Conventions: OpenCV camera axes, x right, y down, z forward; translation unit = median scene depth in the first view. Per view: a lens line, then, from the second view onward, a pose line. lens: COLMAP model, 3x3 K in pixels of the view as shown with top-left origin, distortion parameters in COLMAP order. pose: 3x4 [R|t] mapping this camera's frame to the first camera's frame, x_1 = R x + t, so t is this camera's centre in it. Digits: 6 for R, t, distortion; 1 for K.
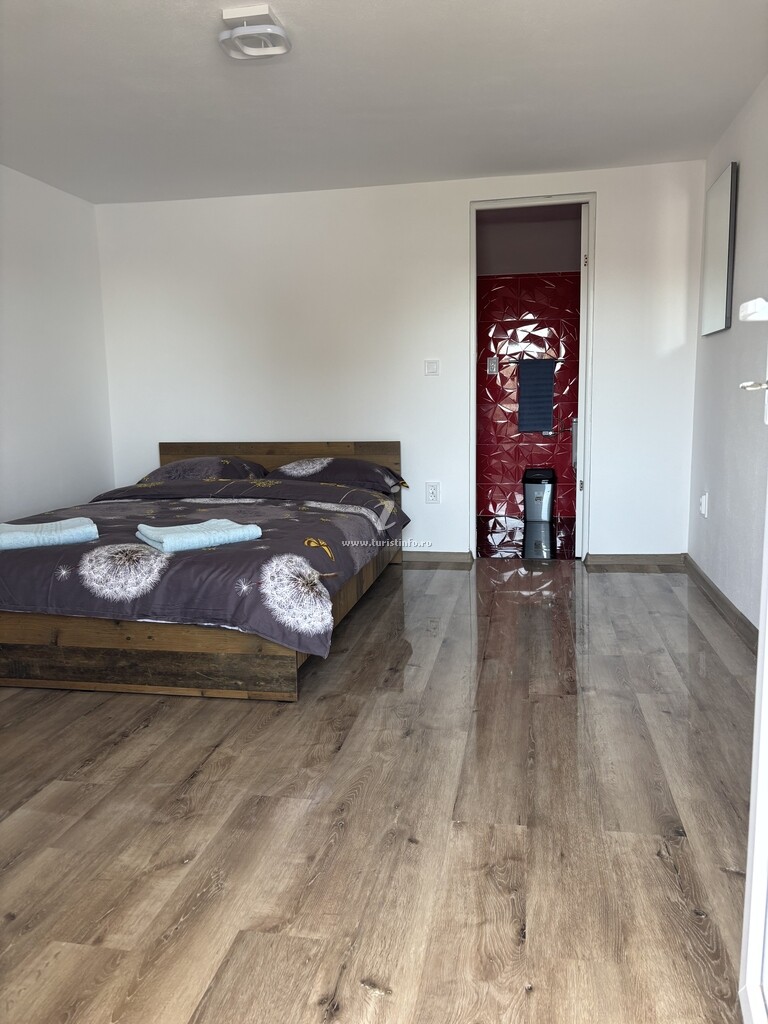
lens RADIAL K [[777.1, 0, 384.0], [0, 777.1, 512.0], [0, 0, 1]] dist [0.045313, -0.010018]
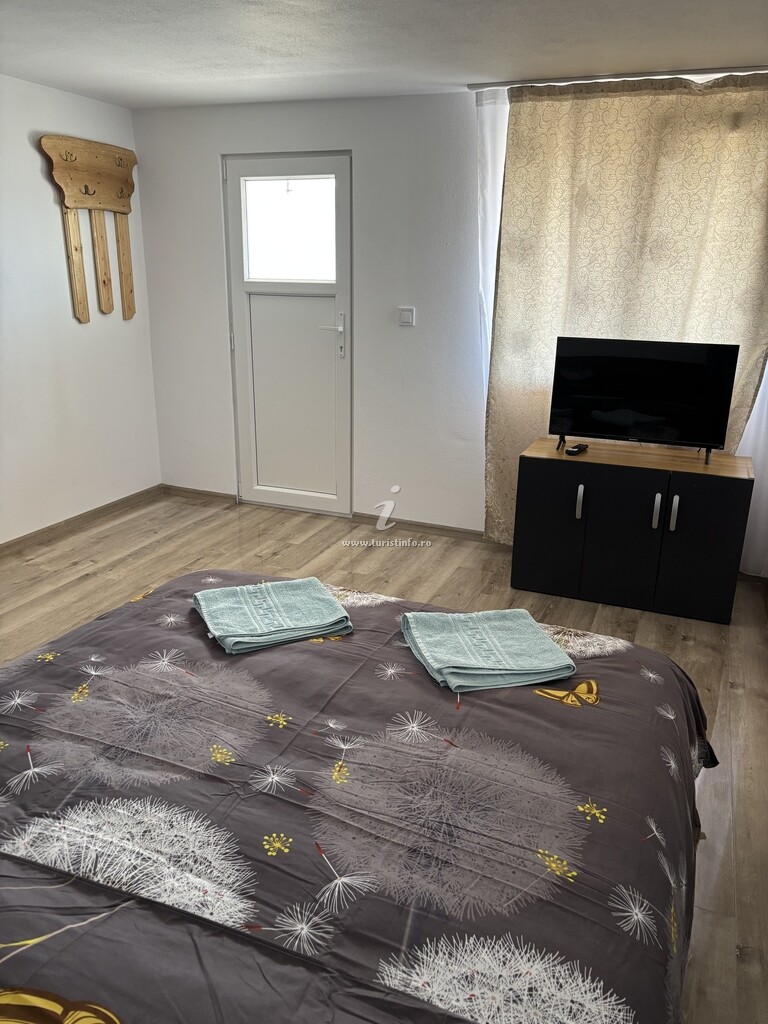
lens RADIAL K [[777.1, 0, 384.0], [0, 777.1, 512.0], [0, 0, 1]] dist [0.045313, -0.010018]
pose [[-0.978242, -0.060372, 0.198491, -0.988850], [0.032072, 0.901219, 0.432176, -0.762261], [-0.204975, 0.429138, -0.879674, 3.218882]]
